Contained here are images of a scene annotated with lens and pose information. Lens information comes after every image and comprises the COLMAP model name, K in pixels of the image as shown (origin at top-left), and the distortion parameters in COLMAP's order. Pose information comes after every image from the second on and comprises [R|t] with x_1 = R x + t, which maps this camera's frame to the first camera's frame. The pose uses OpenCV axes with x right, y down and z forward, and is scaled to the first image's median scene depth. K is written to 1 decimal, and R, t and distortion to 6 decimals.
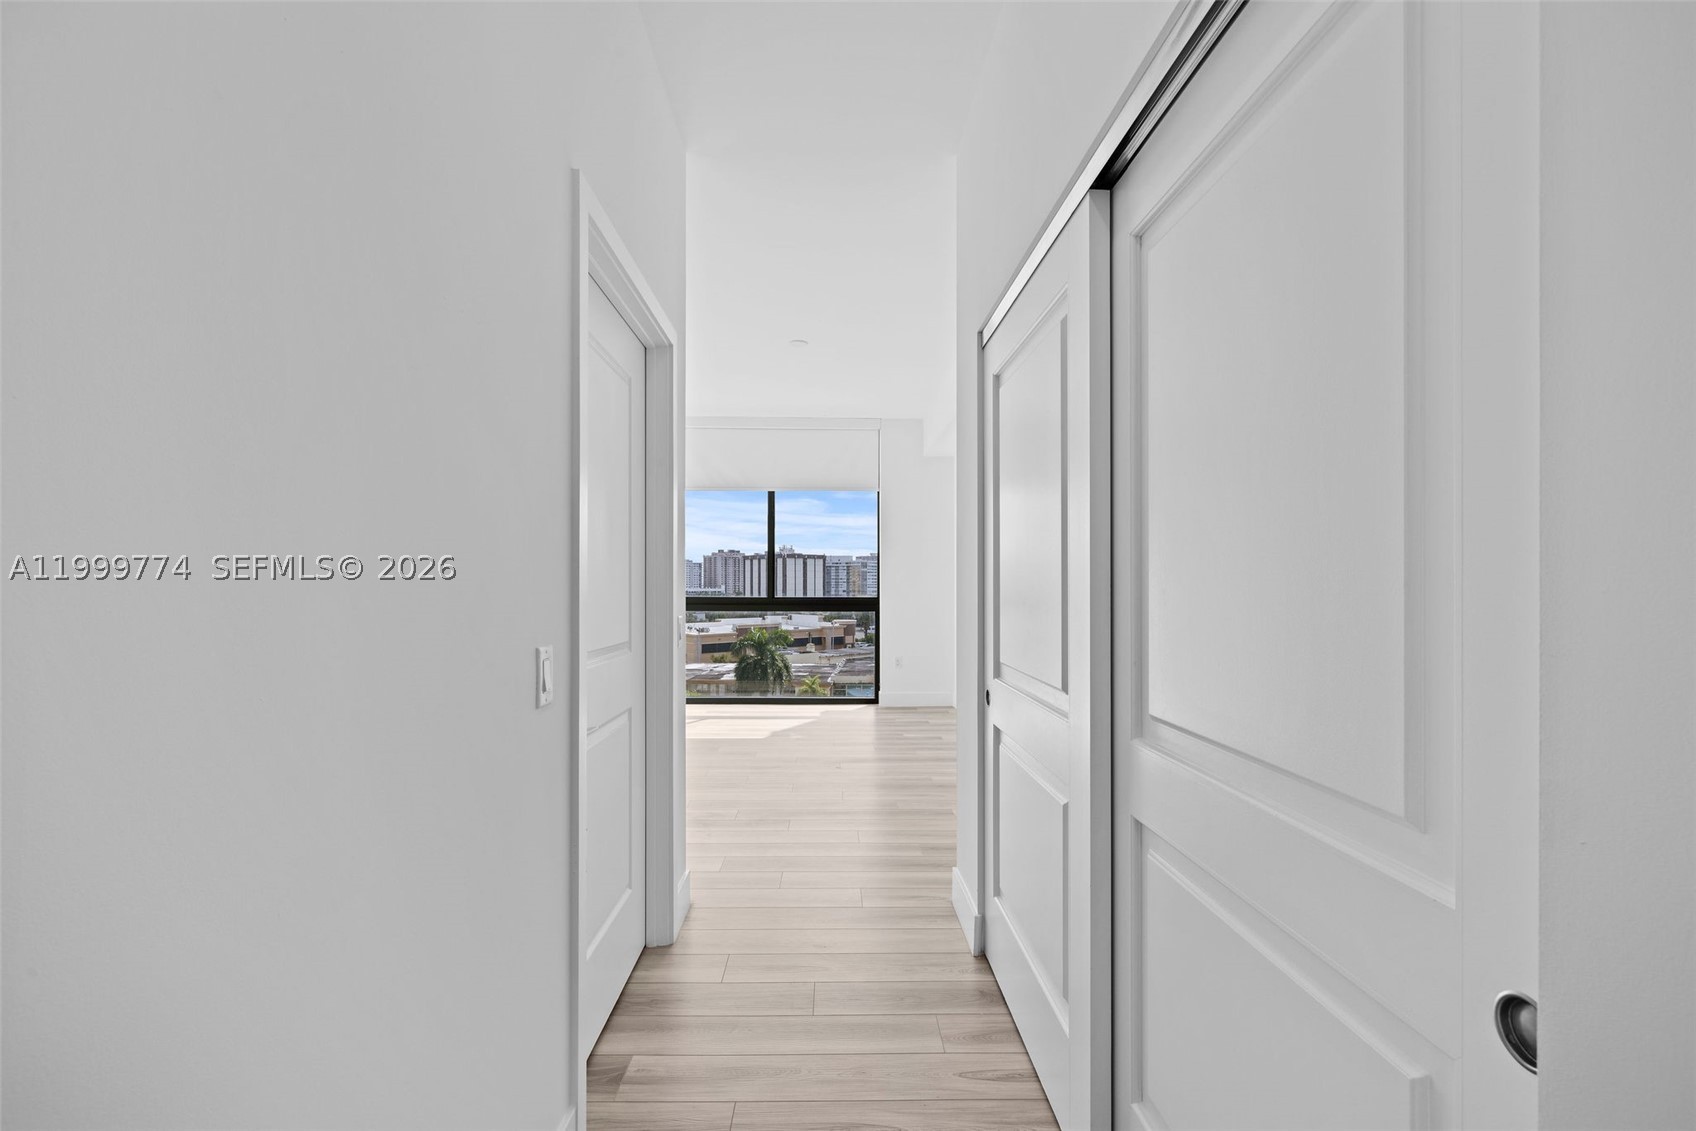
lens RADIAL K [[724.3, 0, 842.9], [0, 724.3, 579.1], [0, 0, 1]] dist [0.006626, -0.002738]
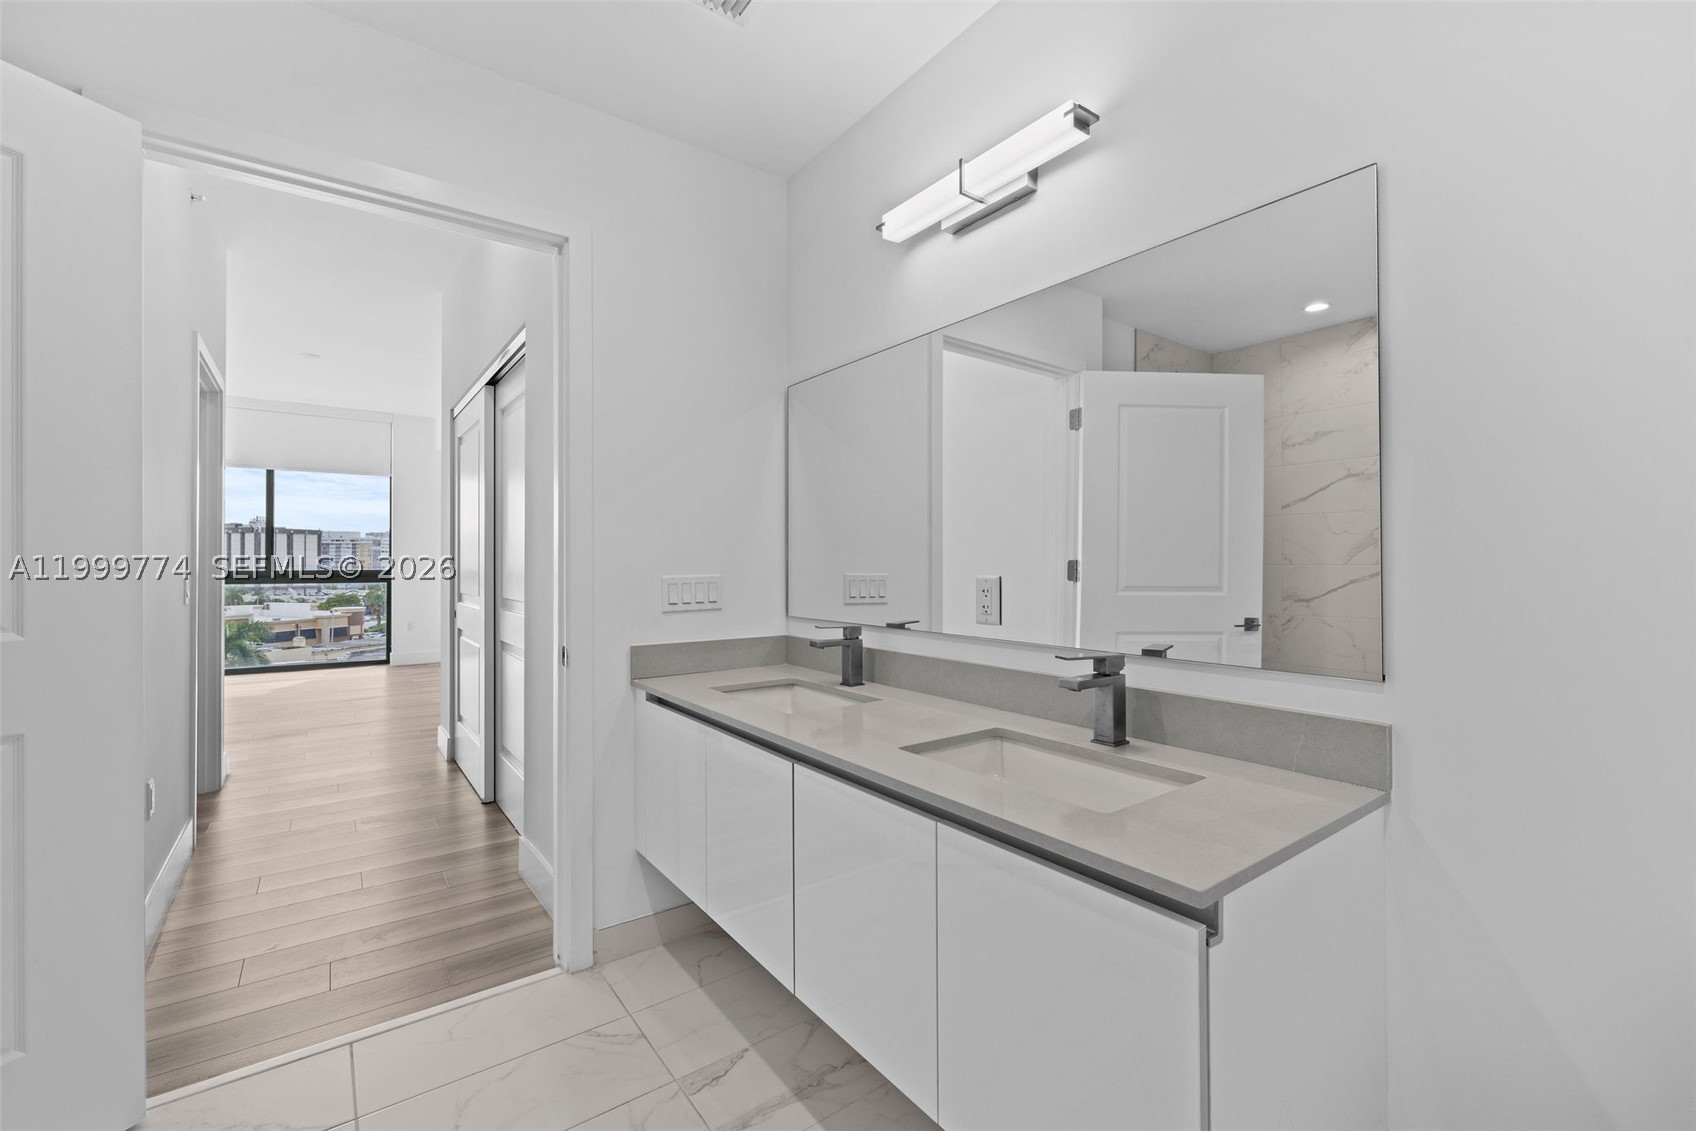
lens RADIAL K [[724.3, 0, 839.0], [0, 724.3, 558.8], [0, 0, 1]] dist [0.006626, -0.002738]
pose [[0.827459, 0.003782, 0.561514, -0.007909], [-0.002695, 0.999993, -0.002765, 0.009230], [-0.561520, 0.000775, 0.827463, -0.330734]]
